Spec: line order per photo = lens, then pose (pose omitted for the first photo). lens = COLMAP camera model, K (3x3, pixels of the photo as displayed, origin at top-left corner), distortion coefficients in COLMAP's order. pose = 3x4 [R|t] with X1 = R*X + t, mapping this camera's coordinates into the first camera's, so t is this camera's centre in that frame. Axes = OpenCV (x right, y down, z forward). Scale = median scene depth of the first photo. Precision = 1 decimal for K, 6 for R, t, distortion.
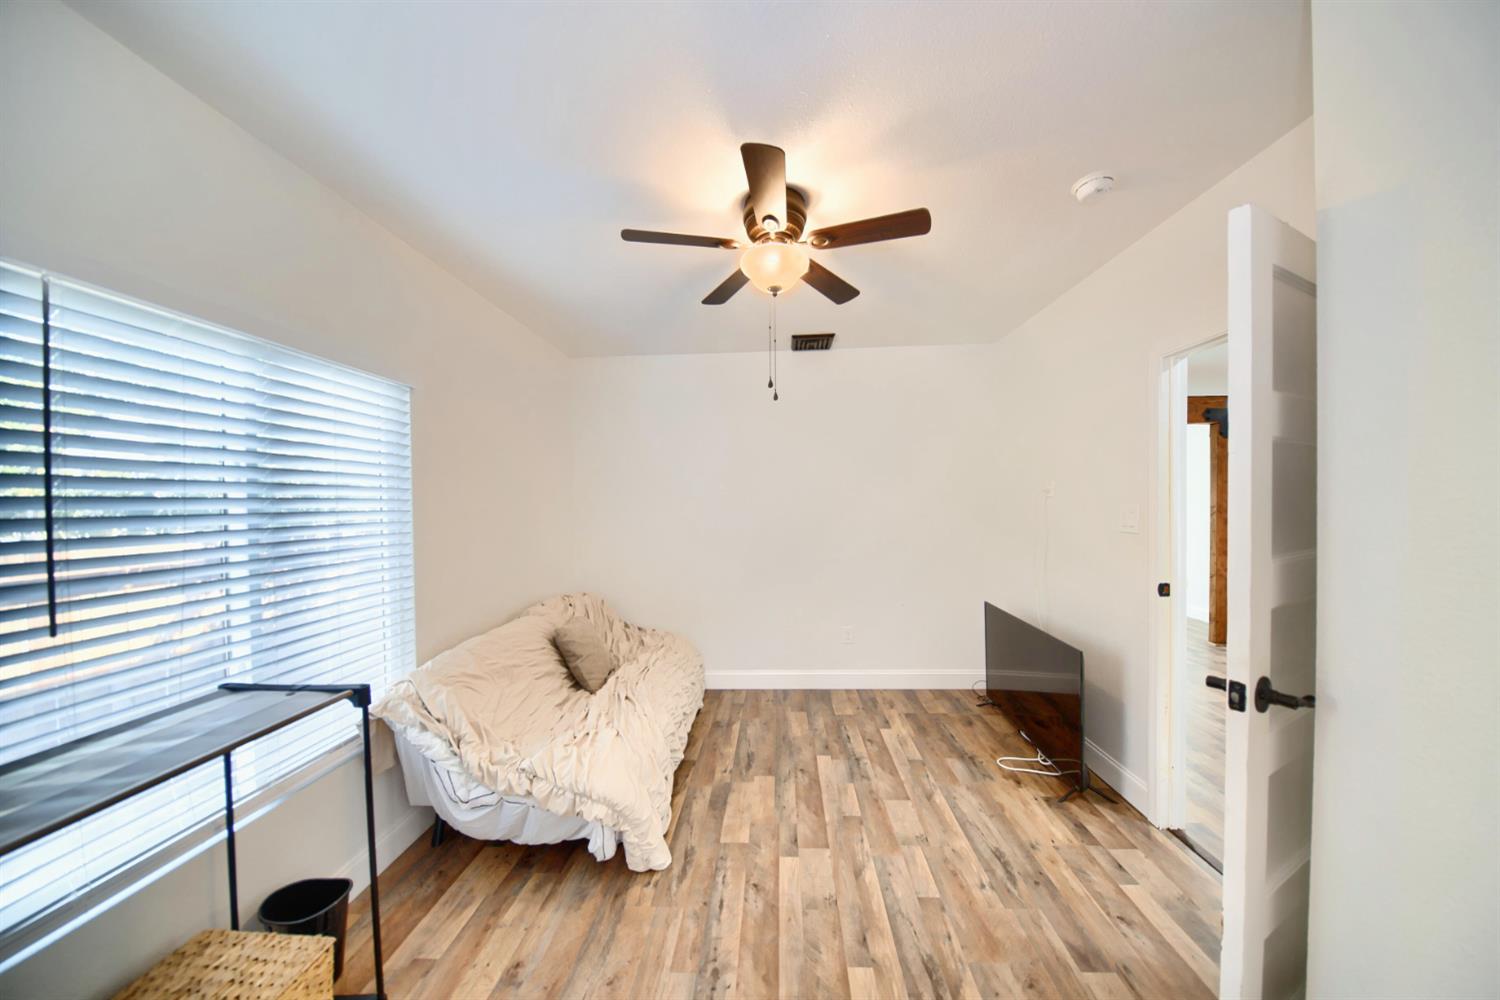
lens RADIAL K [[486.8, 0, 758.5], [0, 486.8, 505.9], [0, 0, 1]] dist [0.005303, -0.006739]
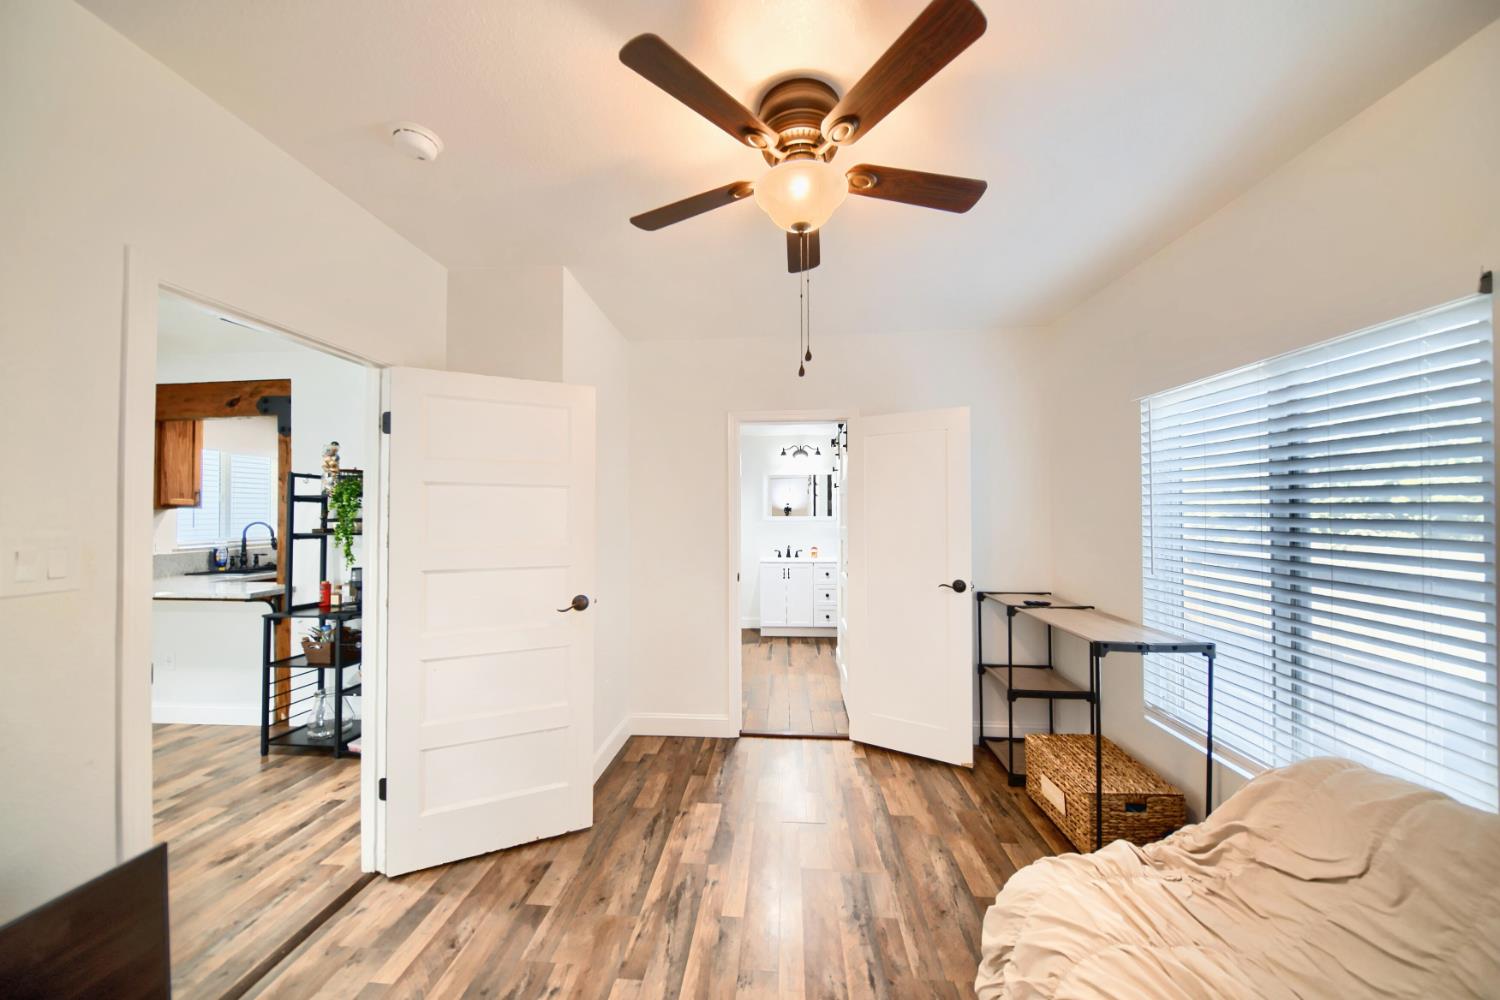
lens RADIAL K [[486.8, 0, 758.5], [0, 486.8, 505.9], [0, 0, 1]] dist [0.005303, -0.006739]
pose [[-0.999758, 0.014453, 0.016560, 0.108569], [0.014455, 0.999896, 0.000031, -0.027379], [-0.016558, 0.000270, -0.999863, 2.070497]]
